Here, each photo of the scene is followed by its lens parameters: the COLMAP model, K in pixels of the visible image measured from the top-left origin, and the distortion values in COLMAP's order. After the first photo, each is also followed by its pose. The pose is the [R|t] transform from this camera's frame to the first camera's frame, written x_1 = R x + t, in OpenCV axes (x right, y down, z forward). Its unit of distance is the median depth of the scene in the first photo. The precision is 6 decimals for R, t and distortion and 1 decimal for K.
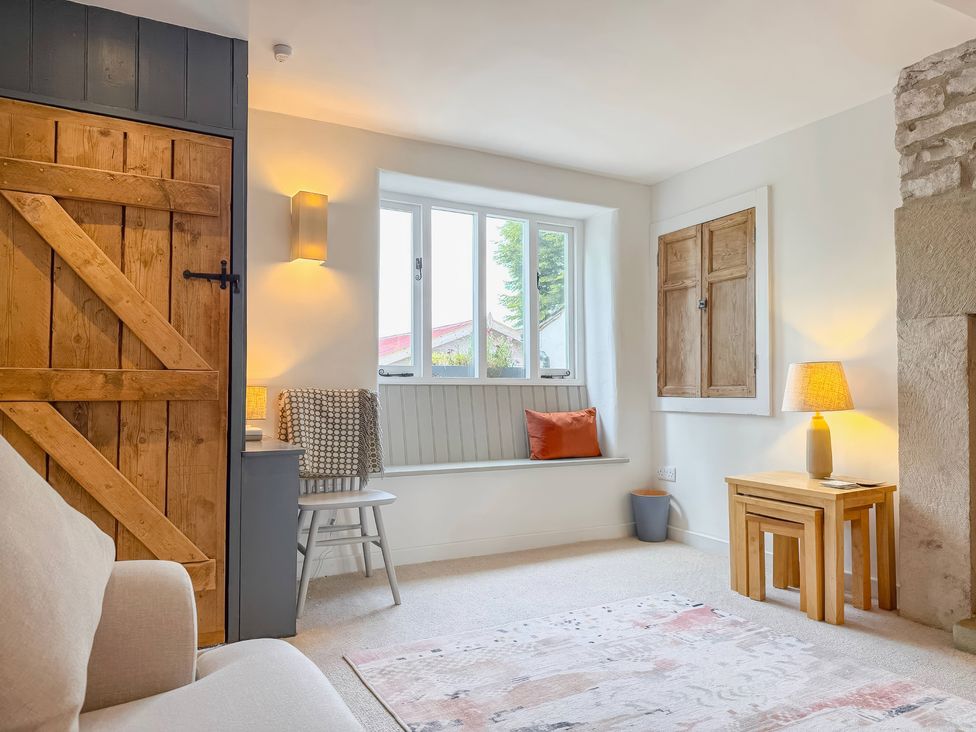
lens RADIAL K [[683.4, 0, 488.0], [0, 683.4, 366.0], [0, 0, 1]] dist [0.069967, -0.086120]
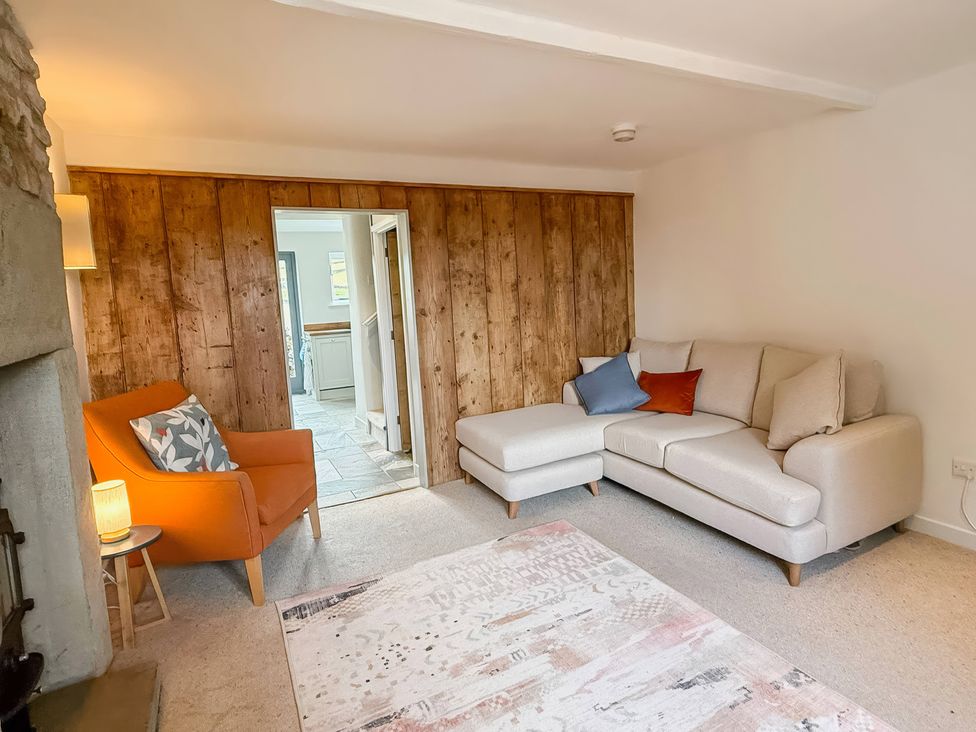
lens RADIAL K [[548.1, 0, 527.5], [0, 548.1, 342.1], [0, 0, 1]] dist [-0.004017, 0.000032]
pose [[-0.998639, 0.050871, -0.011468, 0.247759], [0.050077, 0.996866, 0.061240, -0.100869], [0.014547, 0.060583, -0.998057, 1.297215]]
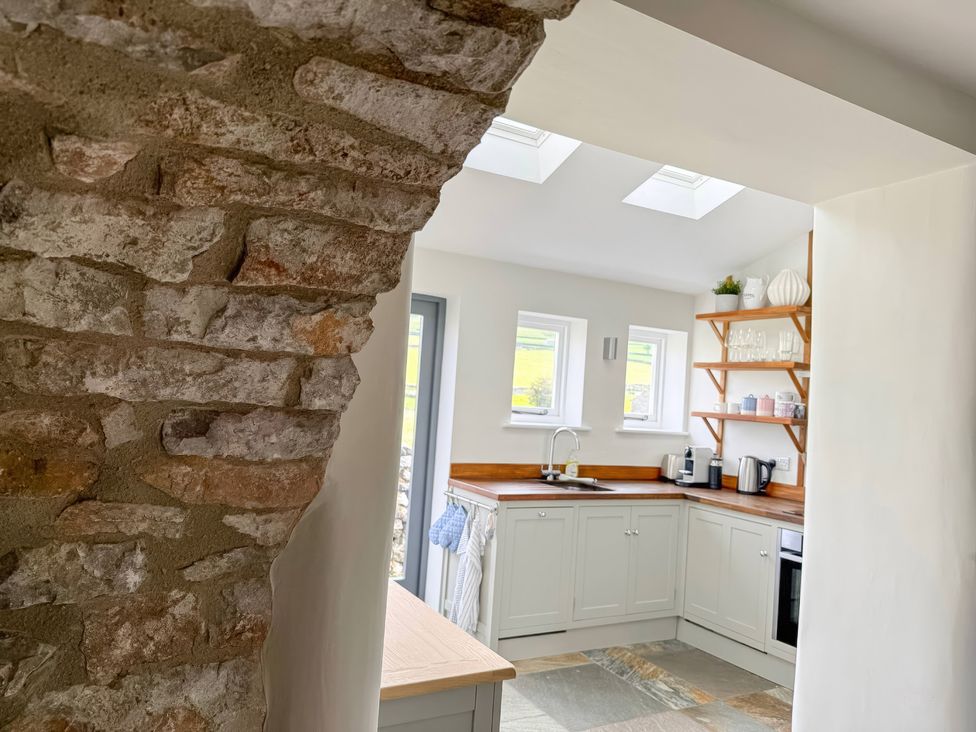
lens RADIAL K [[686.4, 0, 488.0], [0, 686.4, 366.0], [0, 0, 1]] dist [0.090212, -0.168669]
pose [[-0.997630, -0.066971, -0.015819, 1.266831], [-0.065488, 0.994590, -0.080639, -0.169743], [0.021134, -0.079412, -0.996618, 0.075874]]
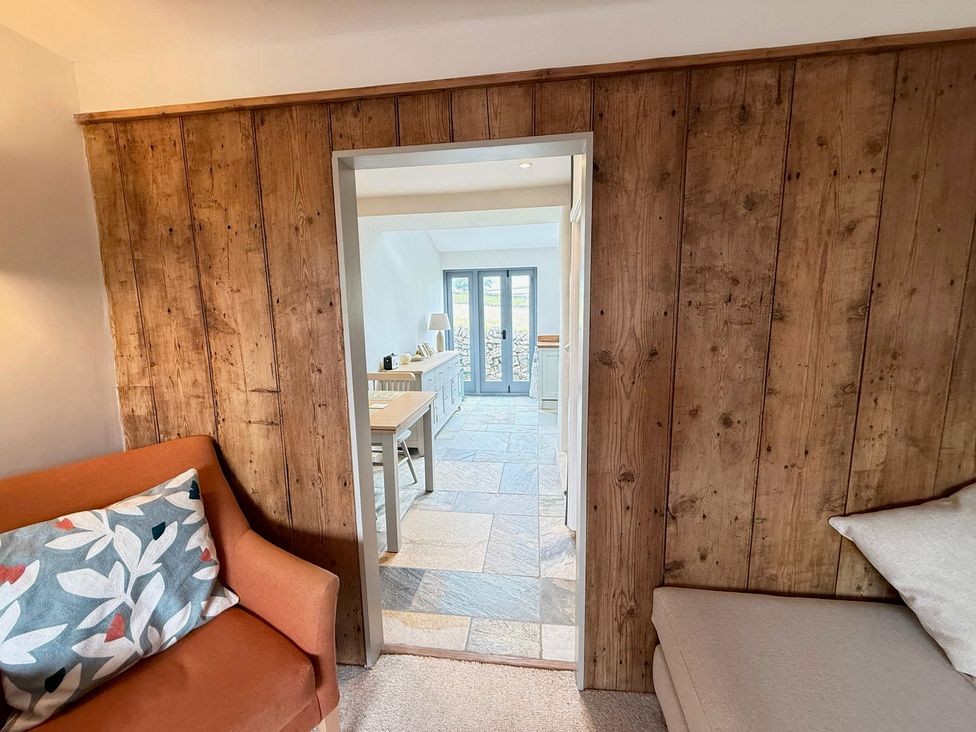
lens RADIAL K [[388.3, 0, 486.7], [0, 388.3, 366.3], [0, 0, 1]] dist [-0.000539, 0.000509]
pose [[-0.812802, -0.068554, 0.578493, 0.332931], [-0.004223, 0.993719, 0.111827, -0.144108], [-0.582525, 0.088451, -0.807986, 0.423692]]
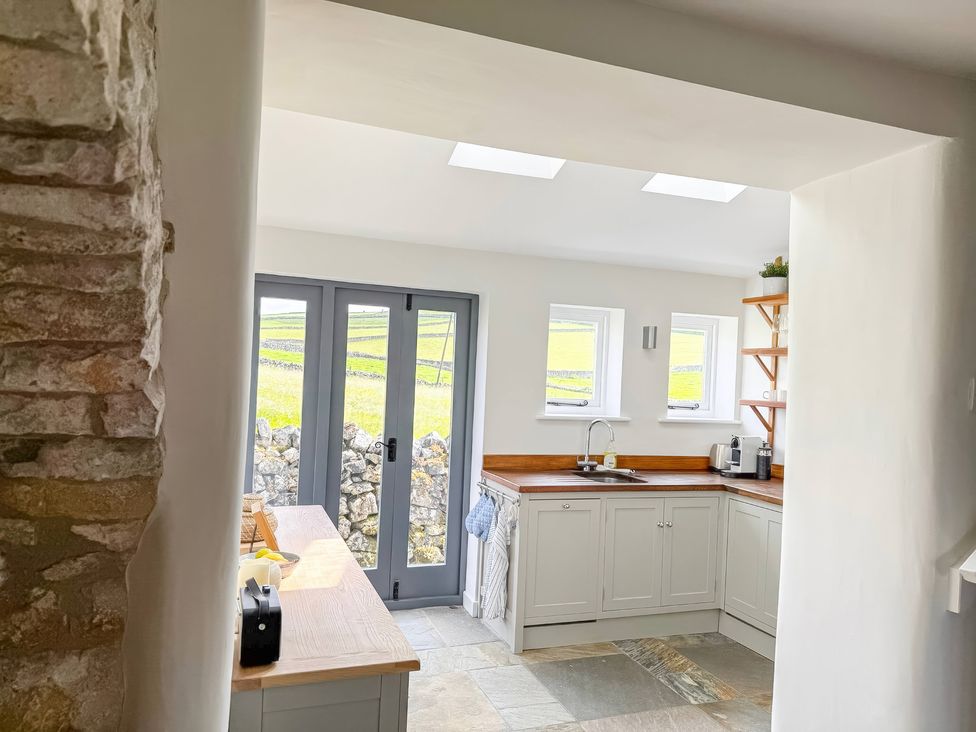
lens RADIAL K [[683.4, 0, 488.0], [0, 683.4, 366.0], [0, 0, 1]] dist [0.069967, -0.086120]
pose [[-0.989363, -0.040830, 0.139617, 1.097929], [-0.048075, 0.997645, -0.048915, -0.199325], [-0.137291, -0.055106, -0.988997, 0.093365]]
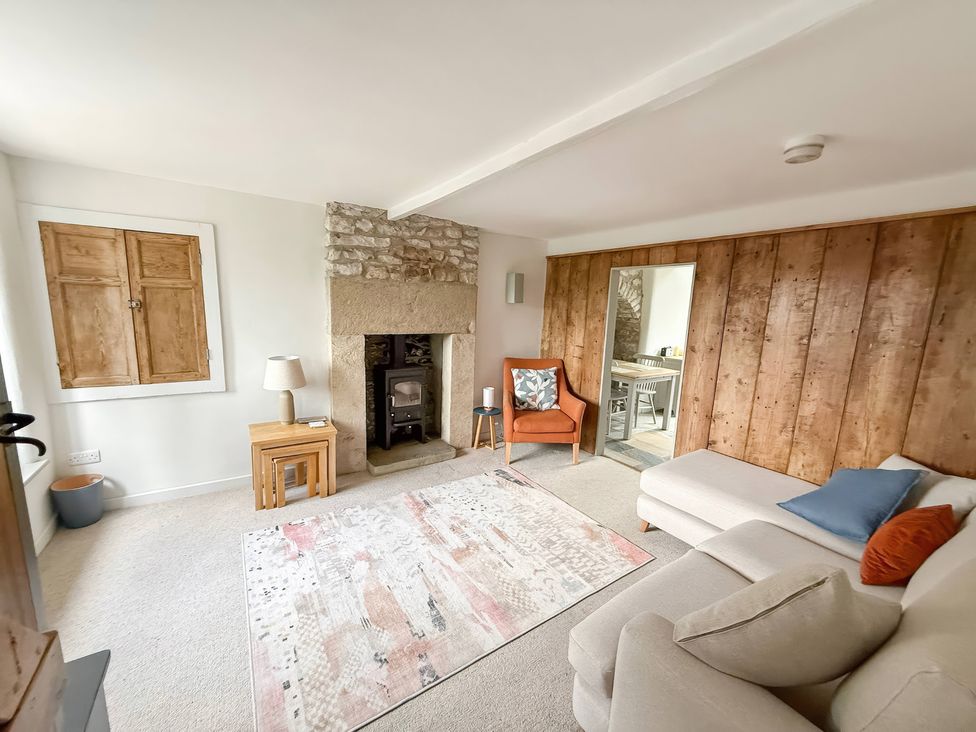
lens RADIAL K [[388.3, 0, 486.7], [0, 388.3, 366.3], [0, 0, 1]] dist [-0.000539, 0.000509]
pose [[-0.088075, -0.164665, 0.982409, -0.552959], [-0.071600, 0.984737, 0.158637, -0.187998], [-0.993537, -0.056368, -0.098521, 0.673021]]
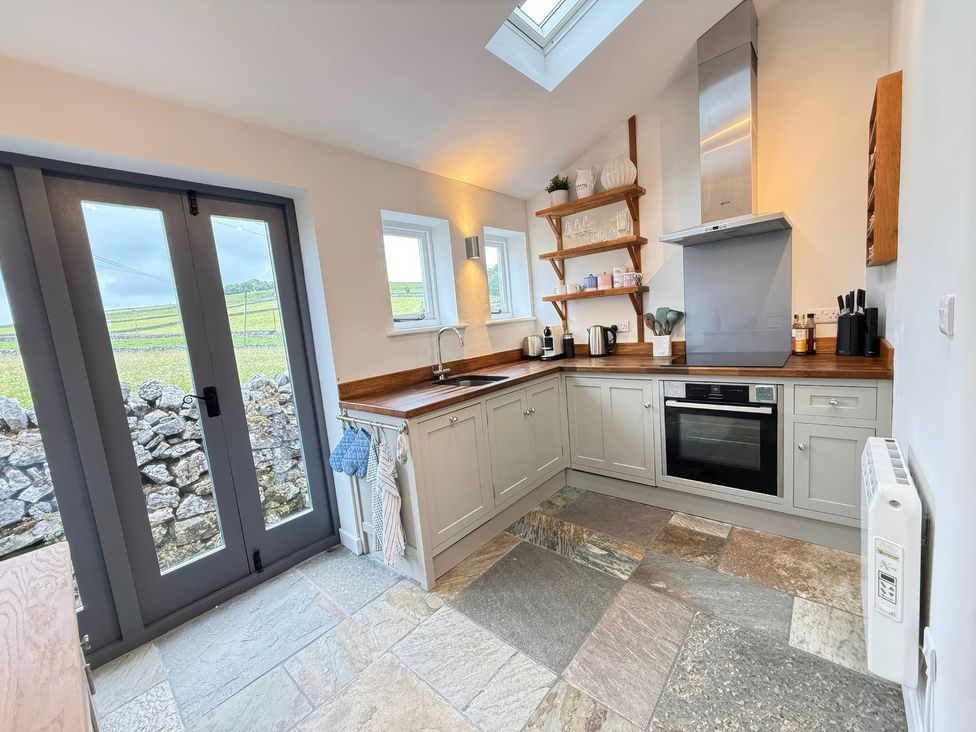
lens RADIAL K [[388.3, 0, 486.7], [0, 388.3, 366.3], [0, 0, 1]] dist [-0.000539, 0.000509]
pose [[-0.934733, 0.129244, -0.331013, 1.284837], [0.104373, 0.990281, 0.091921, -0.150666], [0.339676, 0.051373, -0.939138, -0.605407]]
